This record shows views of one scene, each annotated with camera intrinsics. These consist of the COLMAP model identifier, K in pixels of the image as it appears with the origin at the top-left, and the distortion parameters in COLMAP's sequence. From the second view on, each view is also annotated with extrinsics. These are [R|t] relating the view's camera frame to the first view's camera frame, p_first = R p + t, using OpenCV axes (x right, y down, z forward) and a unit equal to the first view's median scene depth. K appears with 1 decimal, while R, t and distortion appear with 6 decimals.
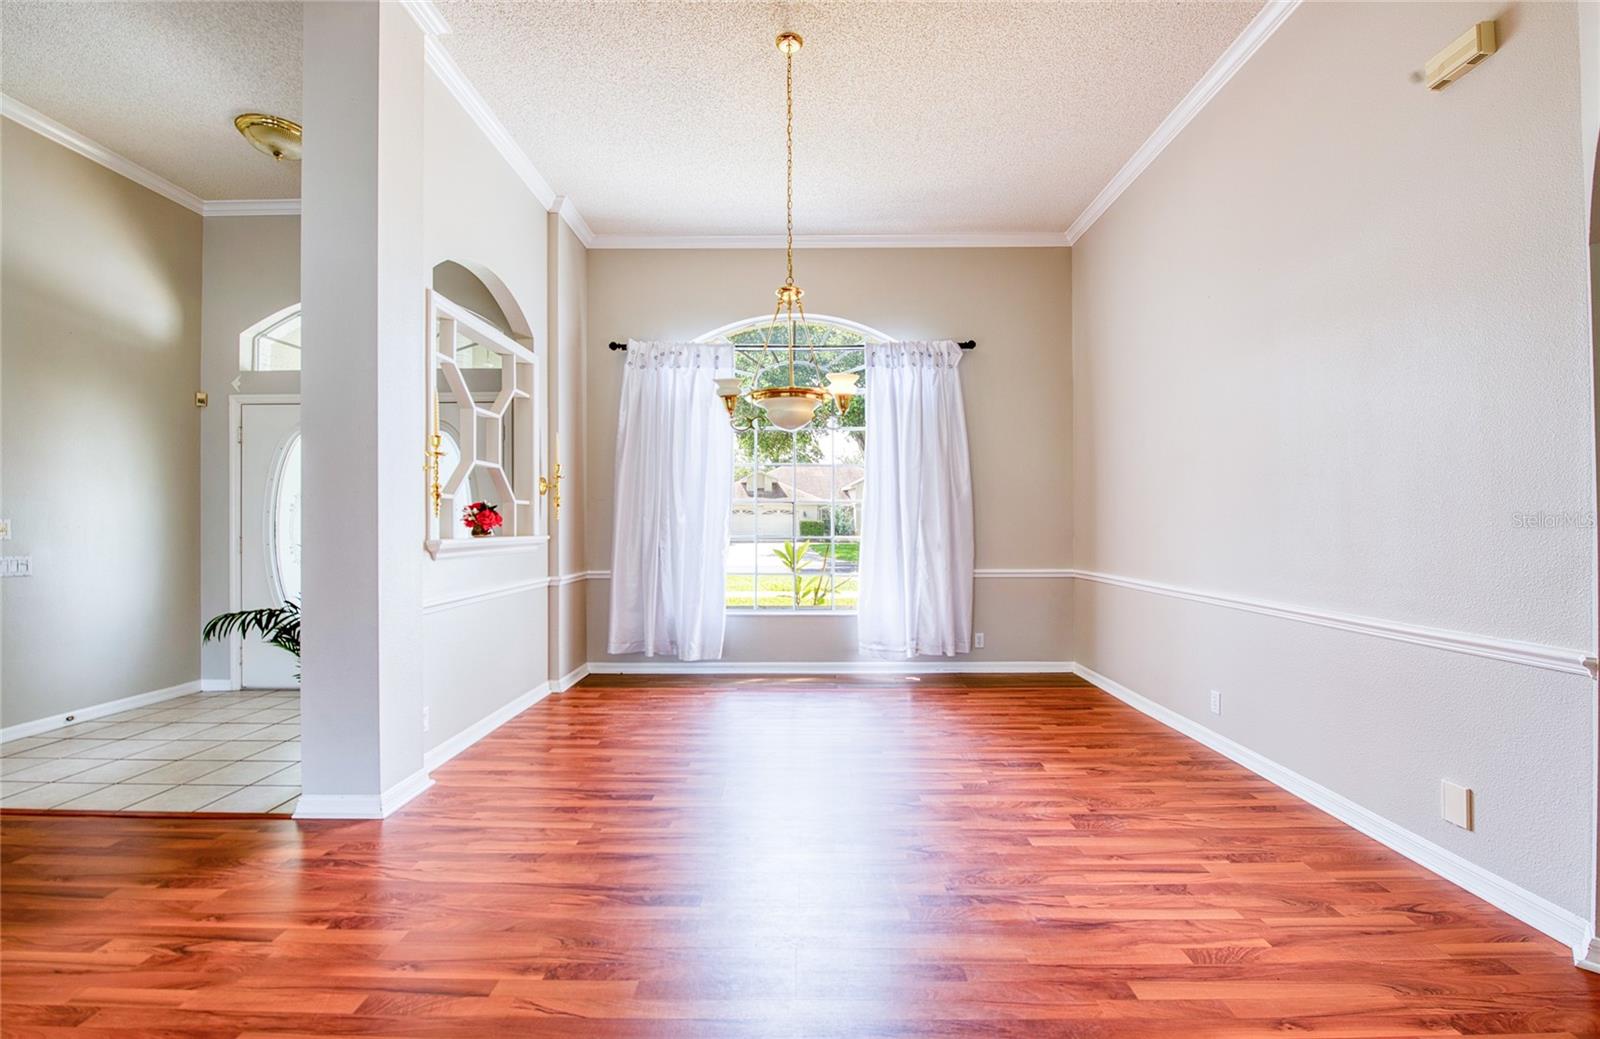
lens RADIAL K [[631.1, 0, 799.6], [0, 631.1, 519.0], [0, 0, 1]] dist [-0.007914, -0.000396]
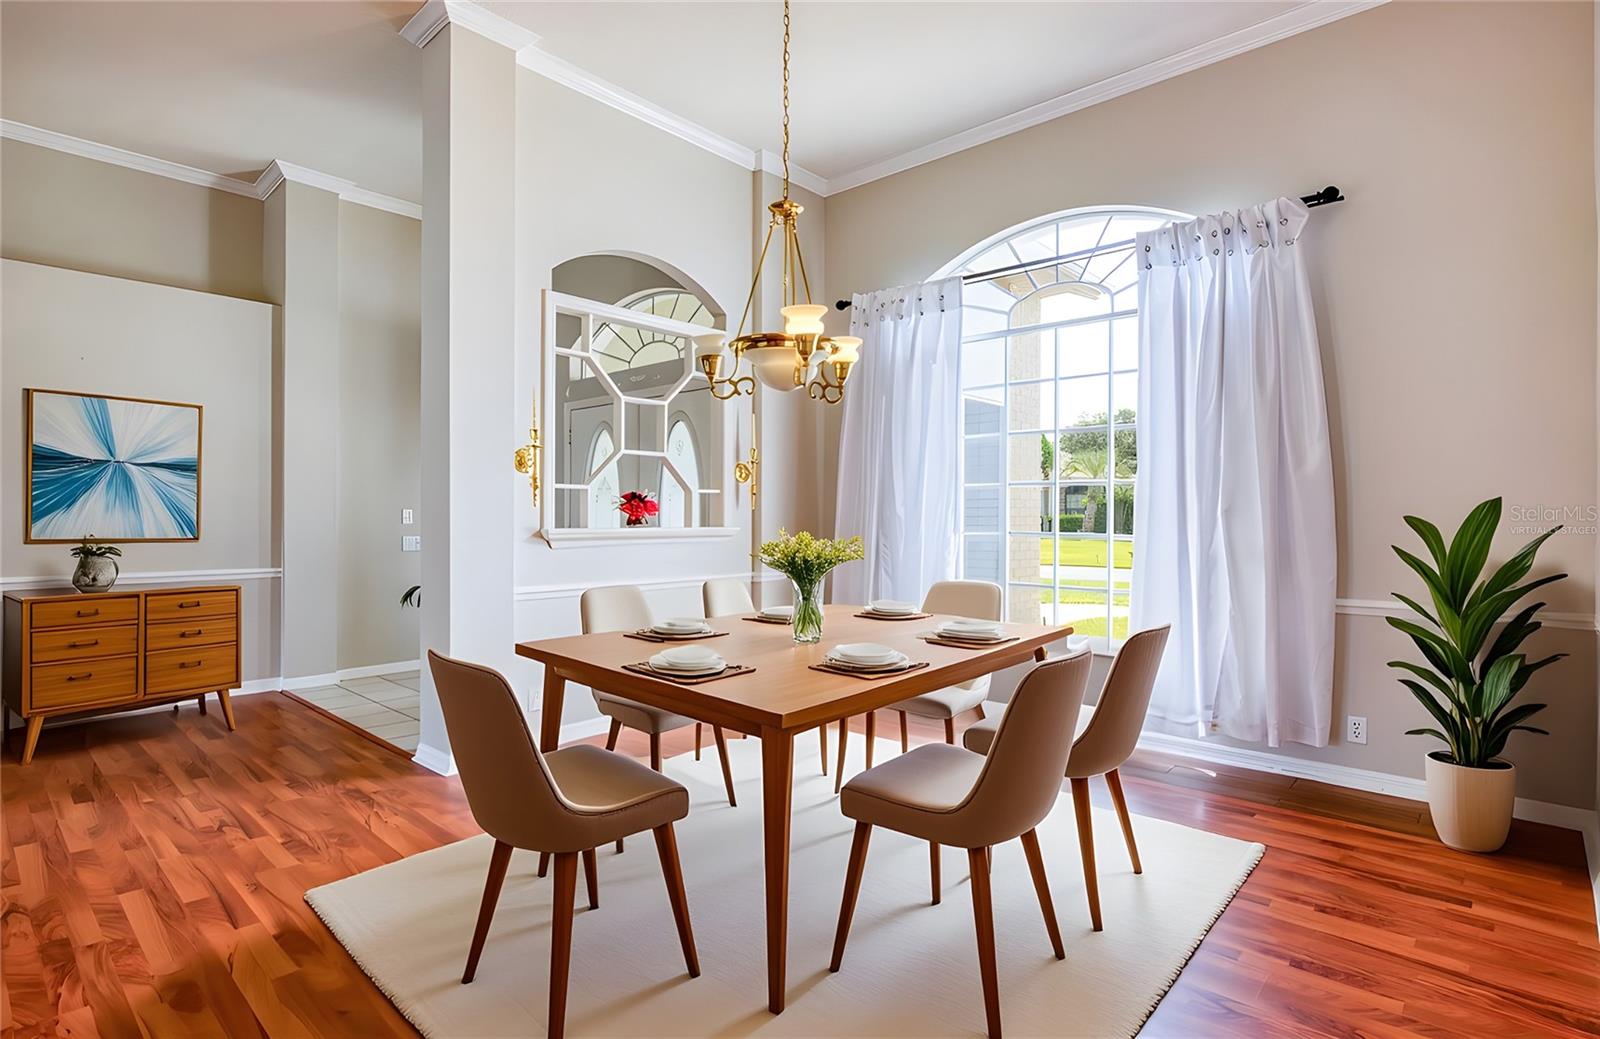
lens RADIAL K [[772.8, 0, 799.2], [0, 772.8, 511.2], [0, 0, 1]] dist [-0.002859, -0.000890]
pose [[0.765476, 0.001079, -0.643463, 0.360858], [0.000944, 0.999996, 0.002799, 0.000451], [0.643464, -0.002750, 0.765472, 0.181739]]
